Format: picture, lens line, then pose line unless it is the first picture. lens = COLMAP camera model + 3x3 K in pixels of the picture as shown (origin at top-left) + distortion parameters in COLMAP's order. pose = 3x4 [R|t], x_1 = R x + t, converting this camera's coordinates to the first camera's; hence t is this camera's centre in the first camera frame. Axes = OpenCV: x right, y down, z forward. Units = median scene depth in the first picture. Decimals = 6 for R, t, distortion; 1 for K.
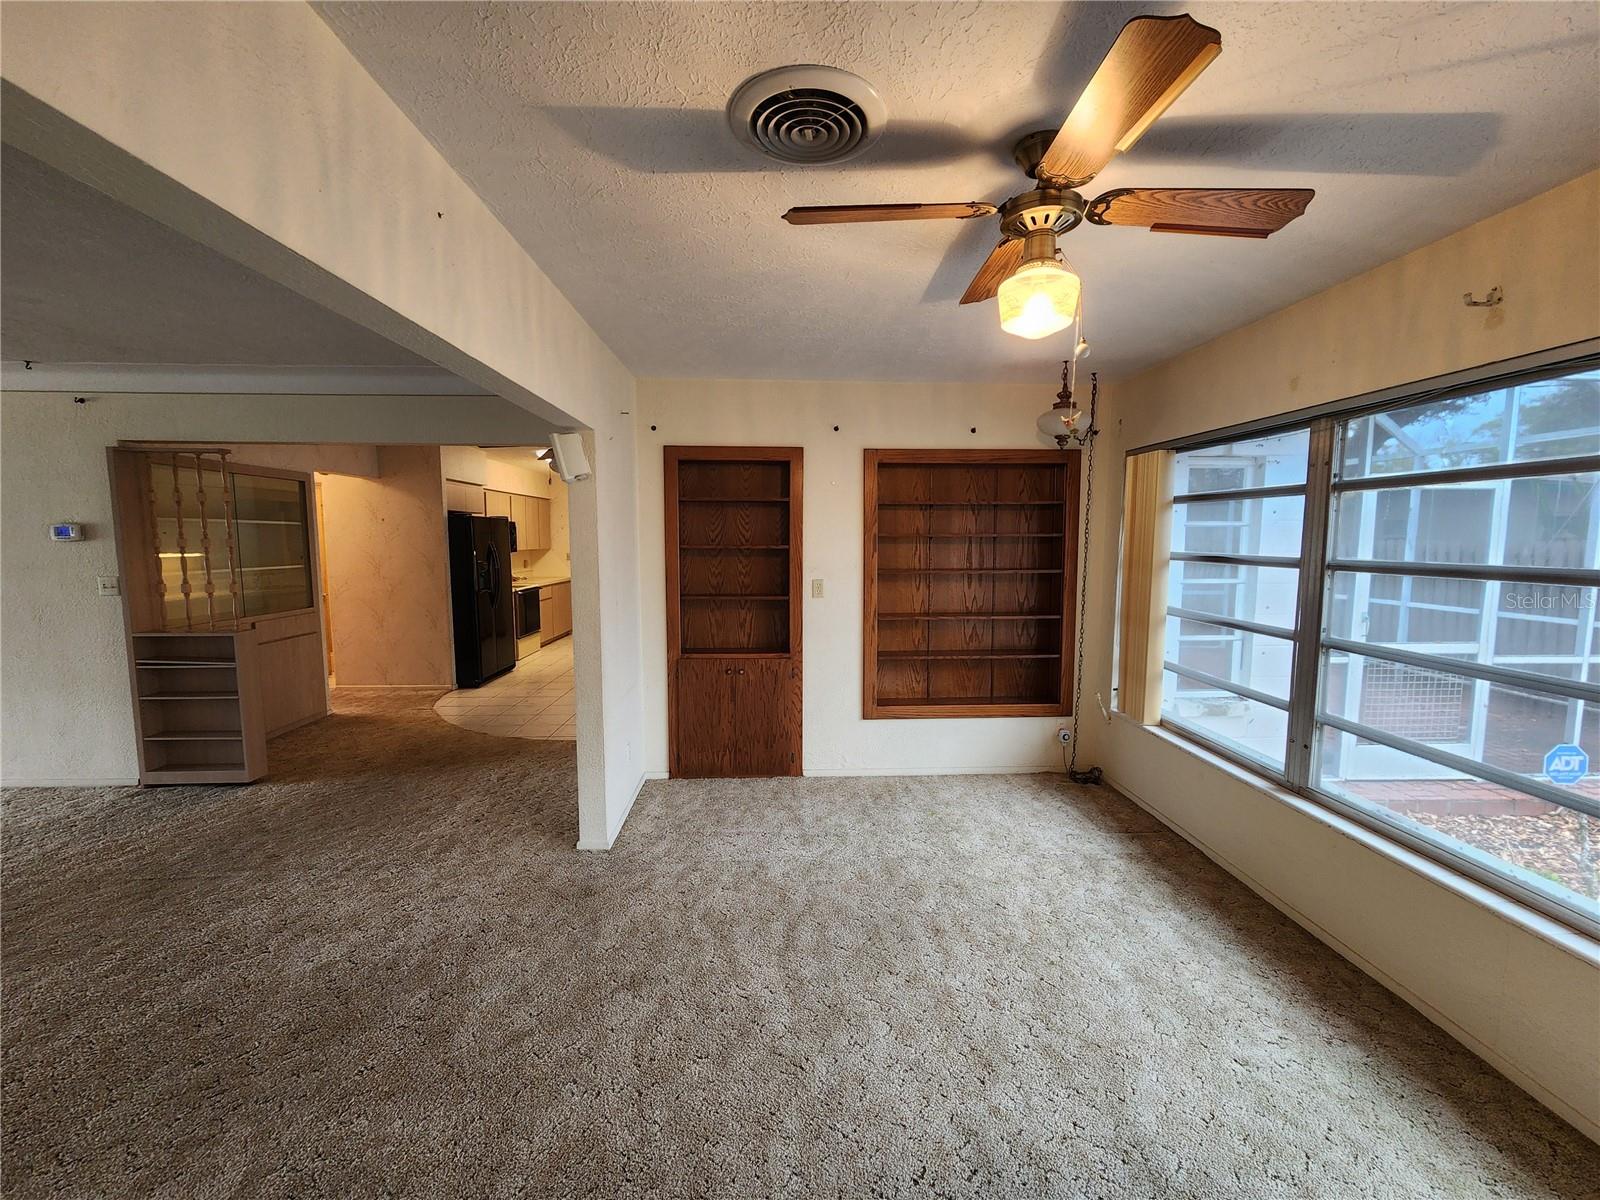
lens RADIAL K [[654.2, 0, 808.2], [0, 654.2, 602.5], [0, 0, 1]] dist [-0.002276, 0.000032]
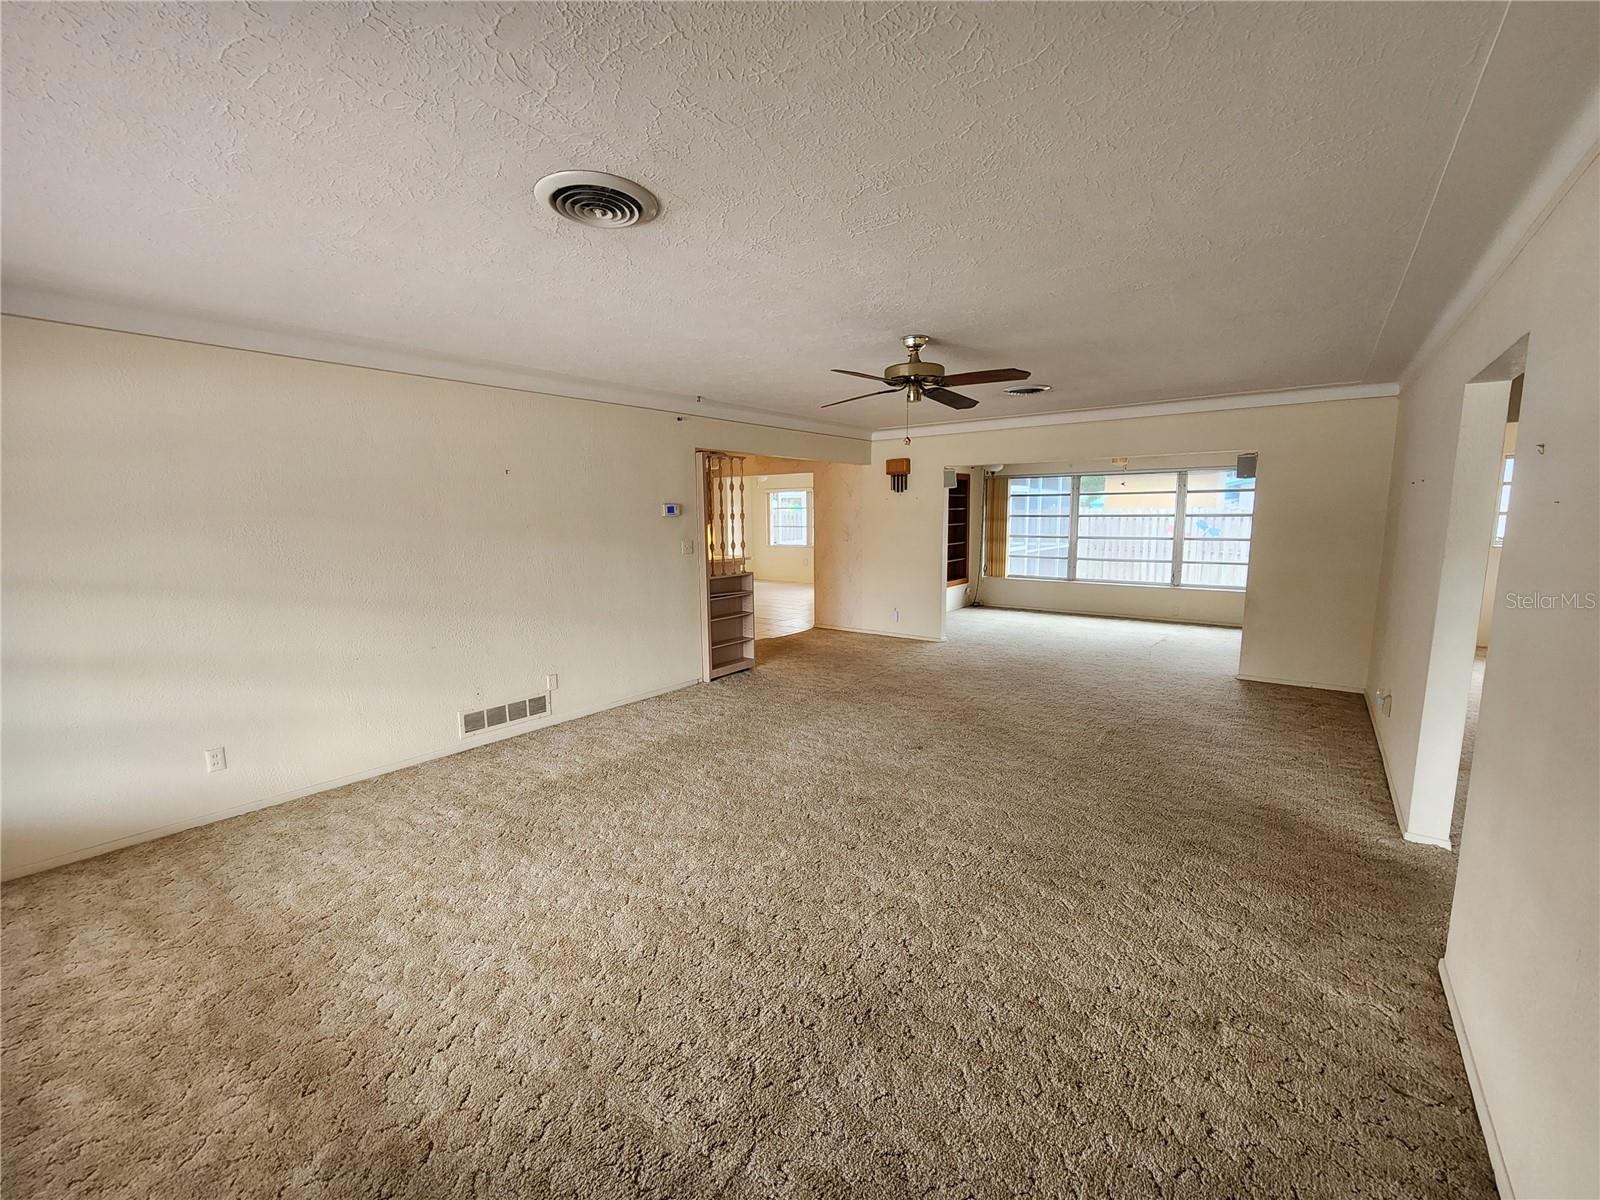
lens RADIAL K [[654.2, 0, 809.4], [0, 654.2, 603.4], [0, 0, 1]] dist [-0.002276, 0.000032]
pose [[0.646377, -0.115097, 0.754288, -2.049188], [0.083981, 0.993283, 0.079599, 0.006723], [-0.758383, 0.011894, 0.651701, -0.157835]]
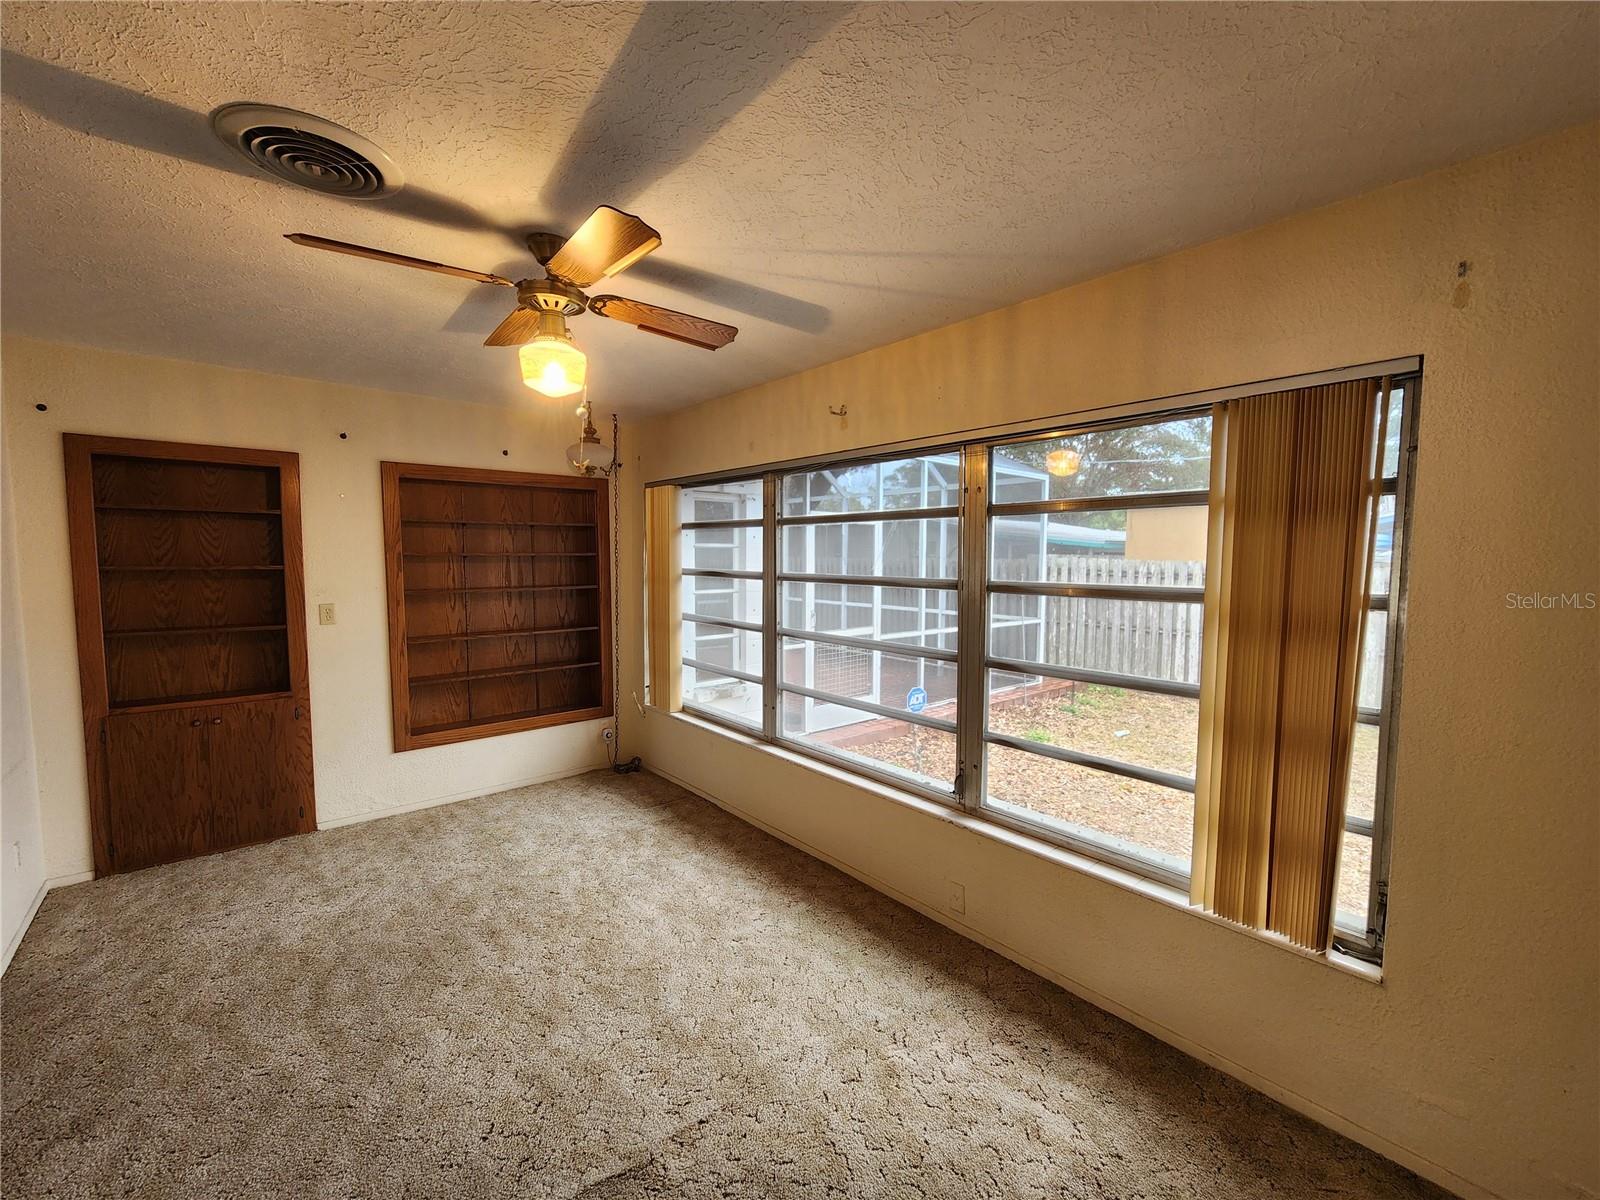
lens RADIAL K [[654.2, 0, 804.4], [0, 654.2, 601.3], [0, 0, 1]] dist [-0.002276, 0.000032]
pose [[0.787458, -0.041060, 0.615000, -0.021088], [0.057505, 0.998321, -0.006978, 0.005173], [-0.613680, 0.040861, 0.788496, -0.099470]]
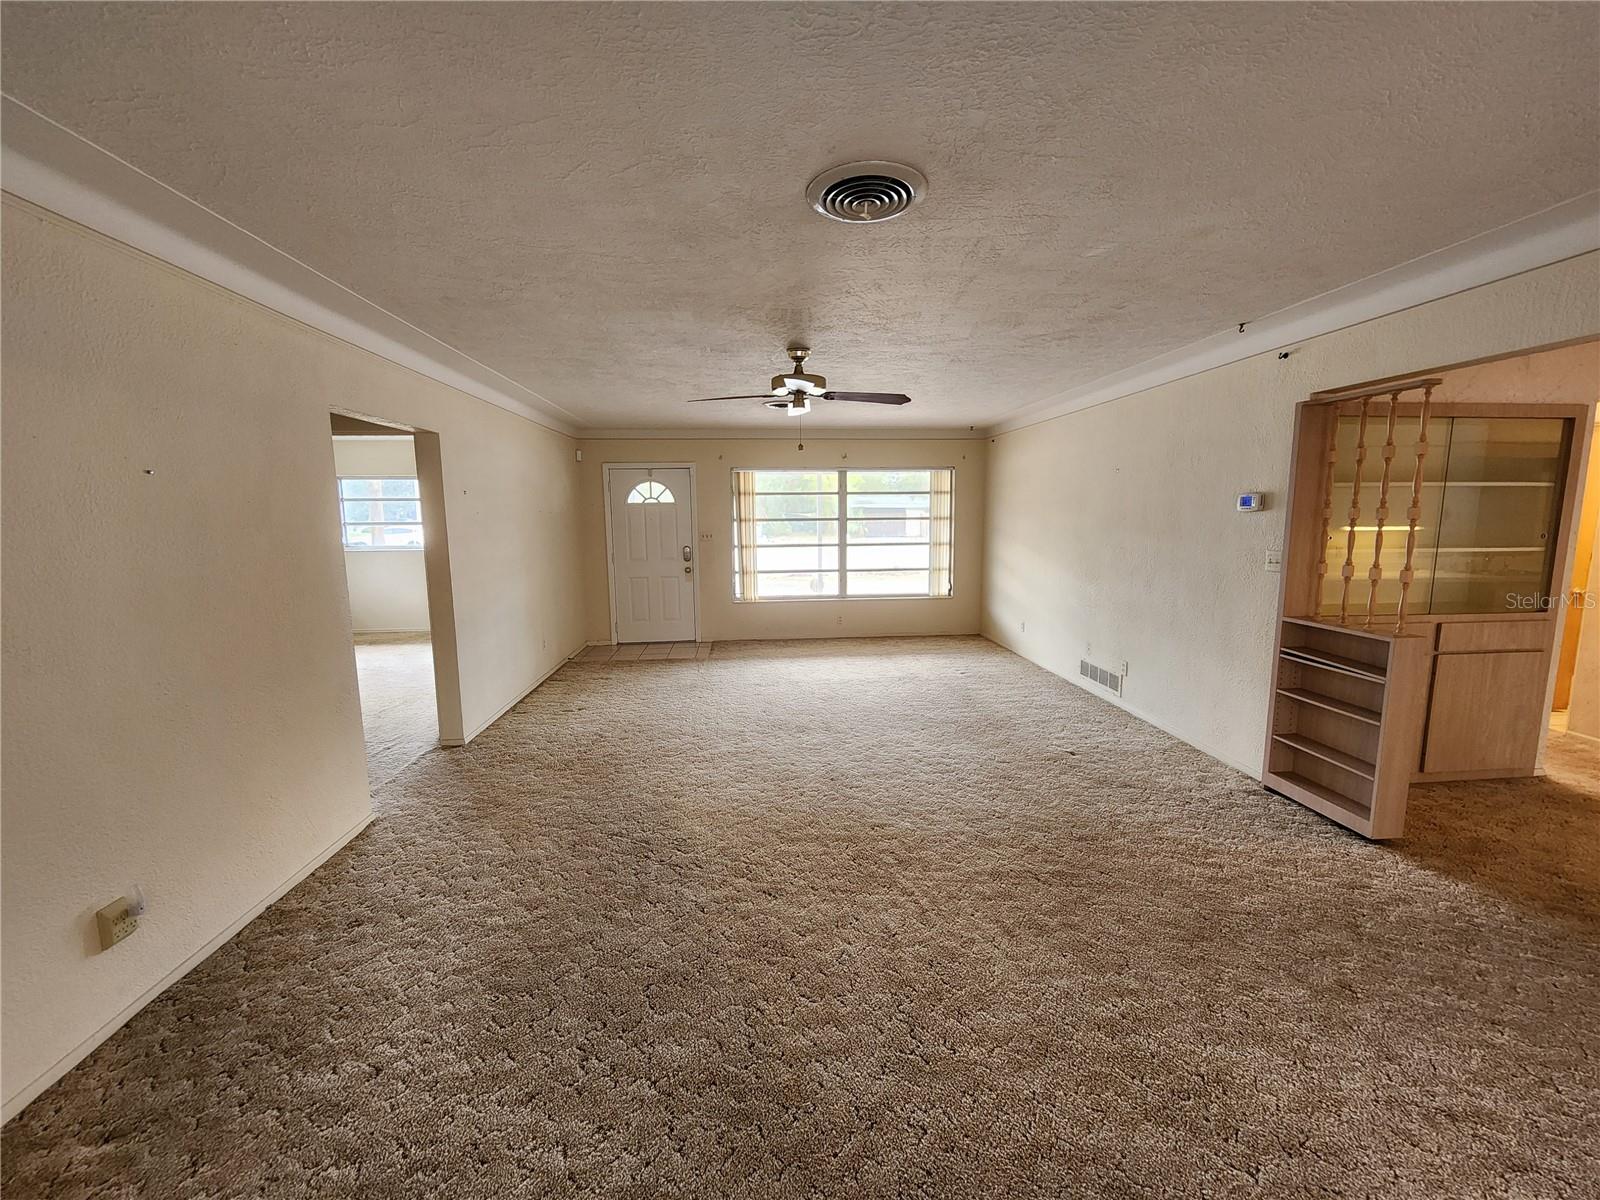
lens RADIAL K [[654.2, 0, 805.5], [0, 654.2, 599.8], [0, 0, 1]] dist [-0.002276, 0.000032]
pose [[0.038358, 0.131490, -0.990575, -0.193402], [-0.092891, 0.987481, 0.127482, -0.028219], [0.994937, 0.087126, 0.050092, 0.316358]]
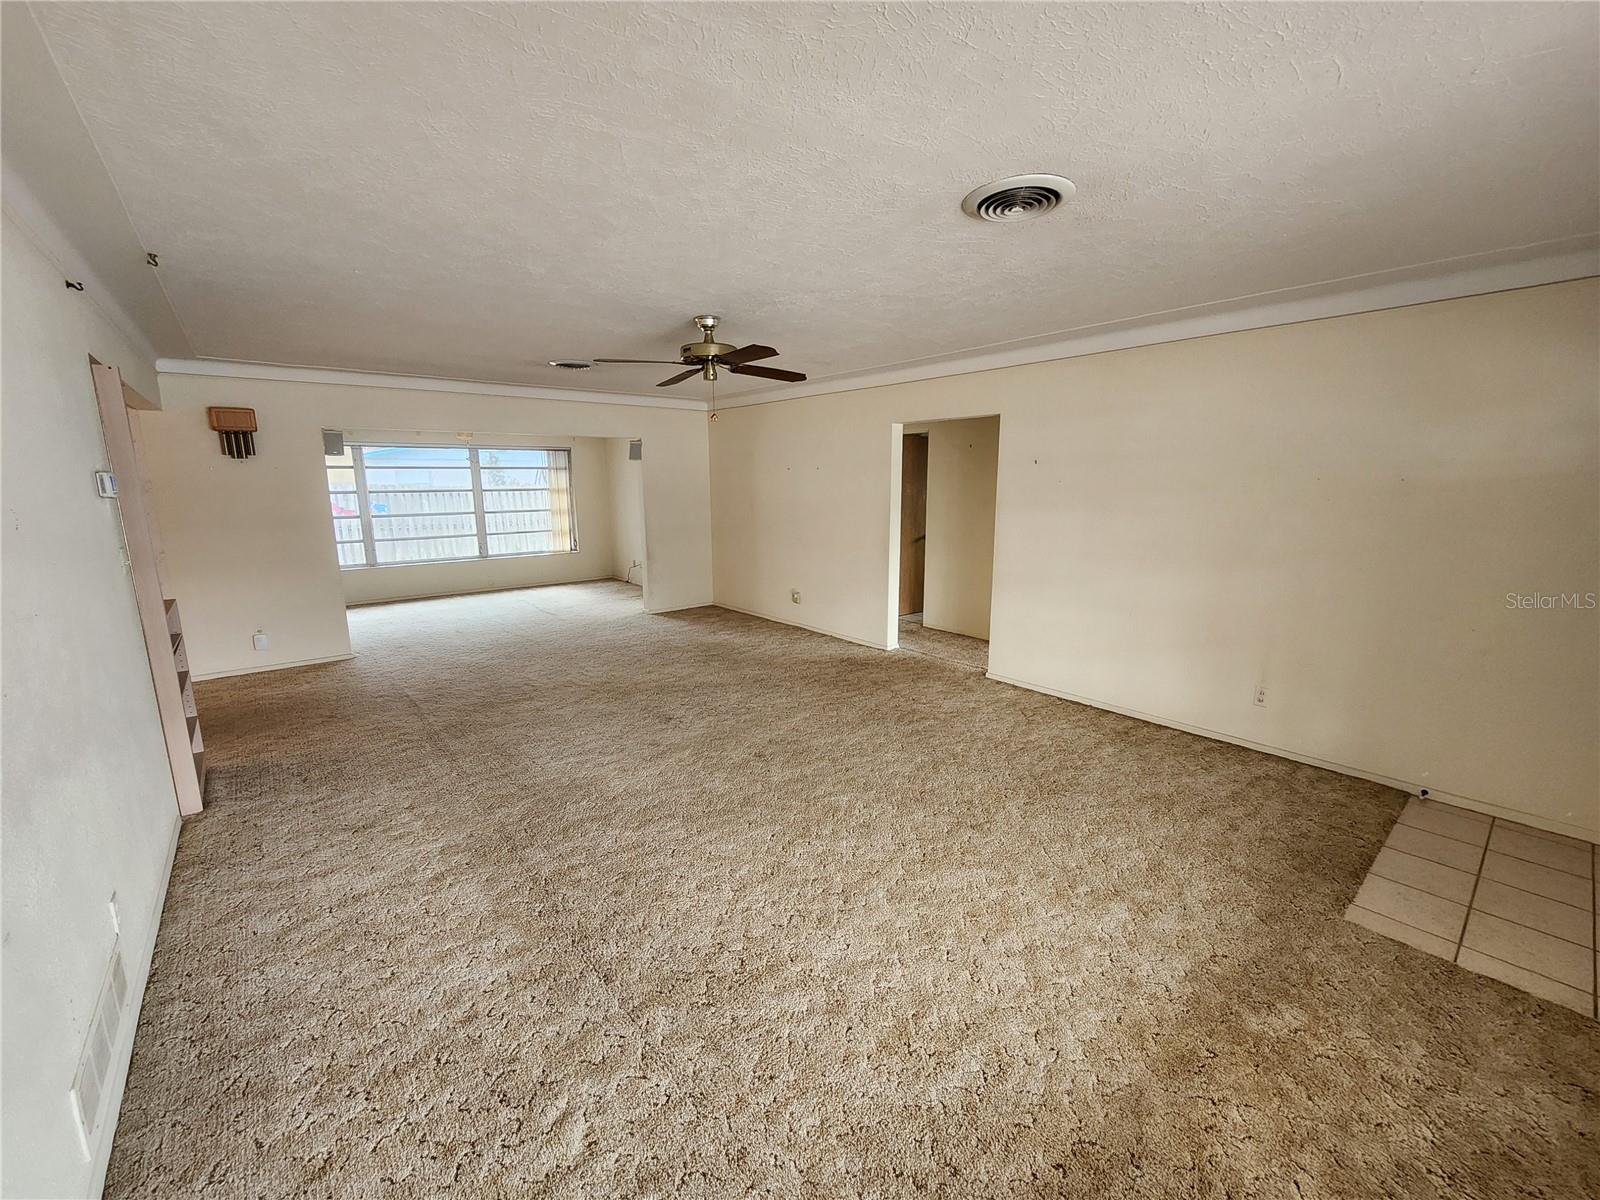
lens RADIAL K [[654.2, 0, 805.8], [0, 654.2, 604.2], [0, 0, 1]] dist [-0.002276, 0.000032]
pose [[-0.600011, -0.147953, 0.786191, -2.114040], [0.083492, 0.965801, 0.245473, -0.091920], [-0.795623, 0.212927, -0.567139, 0.835566]]
